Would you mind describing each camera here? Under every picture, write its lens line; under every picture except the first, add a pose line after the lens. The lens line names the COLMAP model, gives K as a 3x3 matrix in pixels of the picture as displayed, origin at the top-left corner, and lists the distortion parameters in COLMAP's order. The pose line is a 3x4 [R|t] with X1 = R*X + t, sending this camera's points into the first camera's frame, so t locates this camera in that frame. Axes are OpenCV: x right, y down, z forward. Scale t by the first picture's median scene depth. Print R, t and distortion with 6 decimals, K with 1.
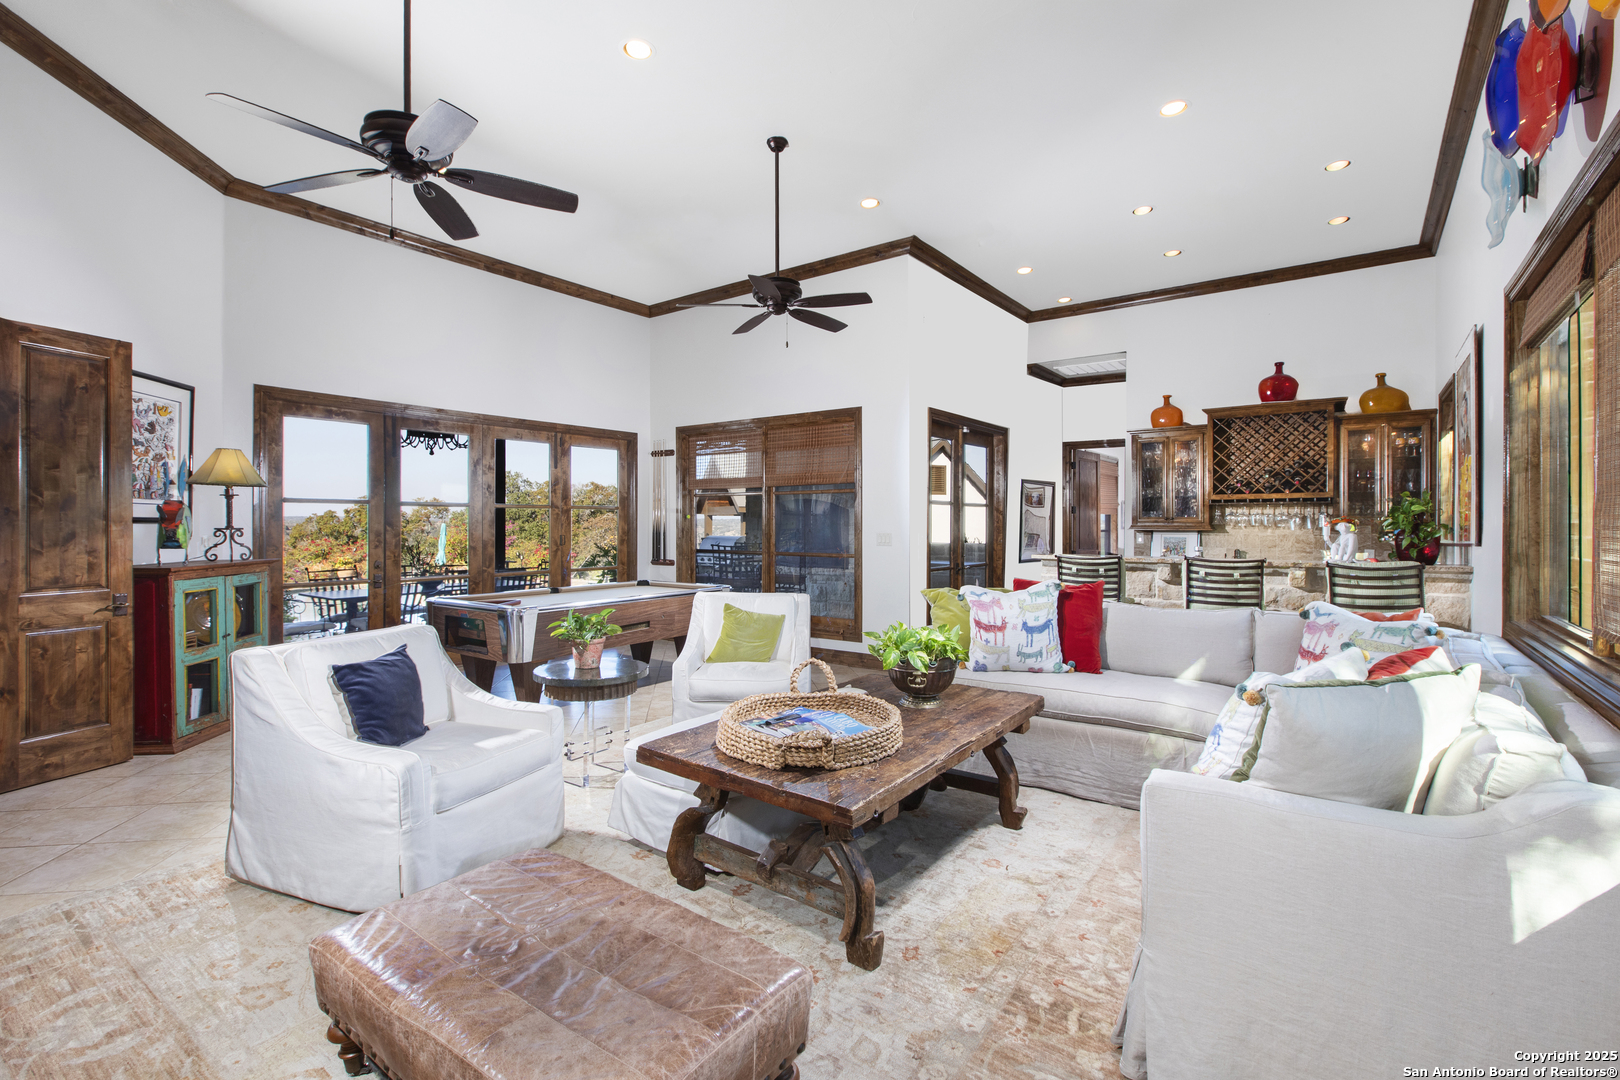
lens RADIAL K [[733.4, 0, 799.9], [0, 733.4, 534.8], [0, 0, 1]] dist [0.001978, 0.000108]
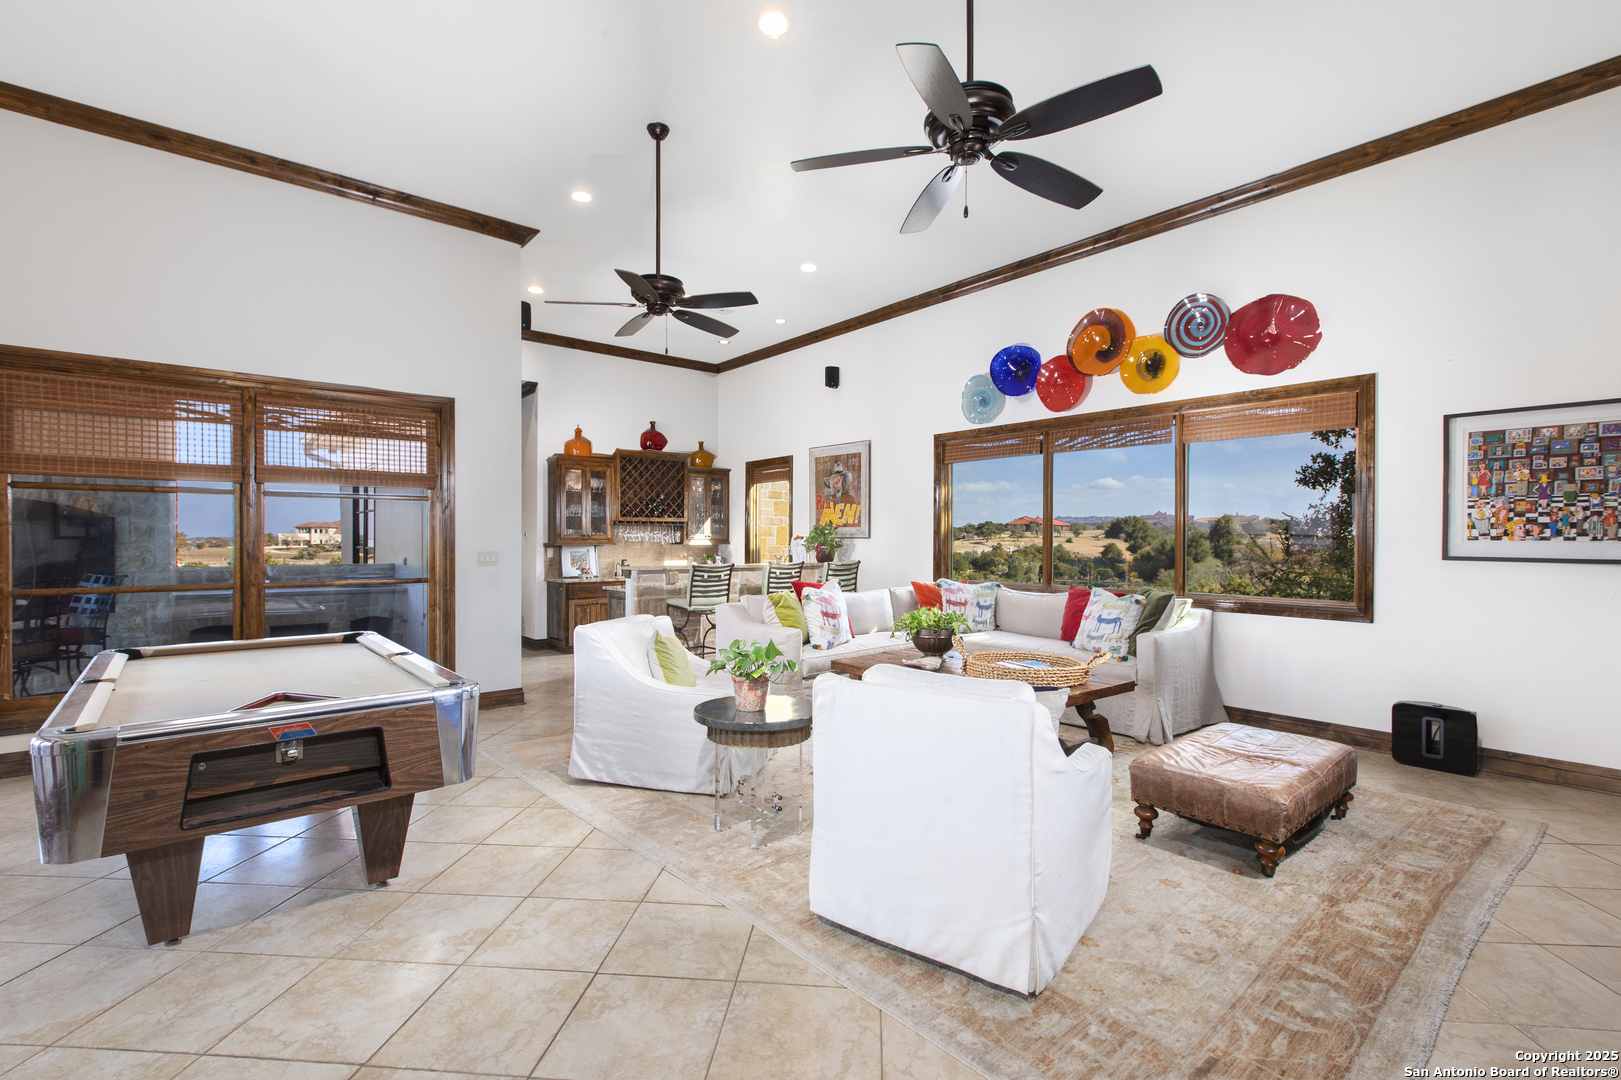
lens RADIAL K [[733.8, 0, 802.5], [0, 733.8, 536.0], [0, 0, 1]] dist [0.001978, 0.000108]
pose [[0.212030, 0.000575, 0.977263, -0.658124], [0.013919, 0.999897, -0.003608, -0.011901], [-0.977164, 0.014367, 0.212000, 0.446456]]
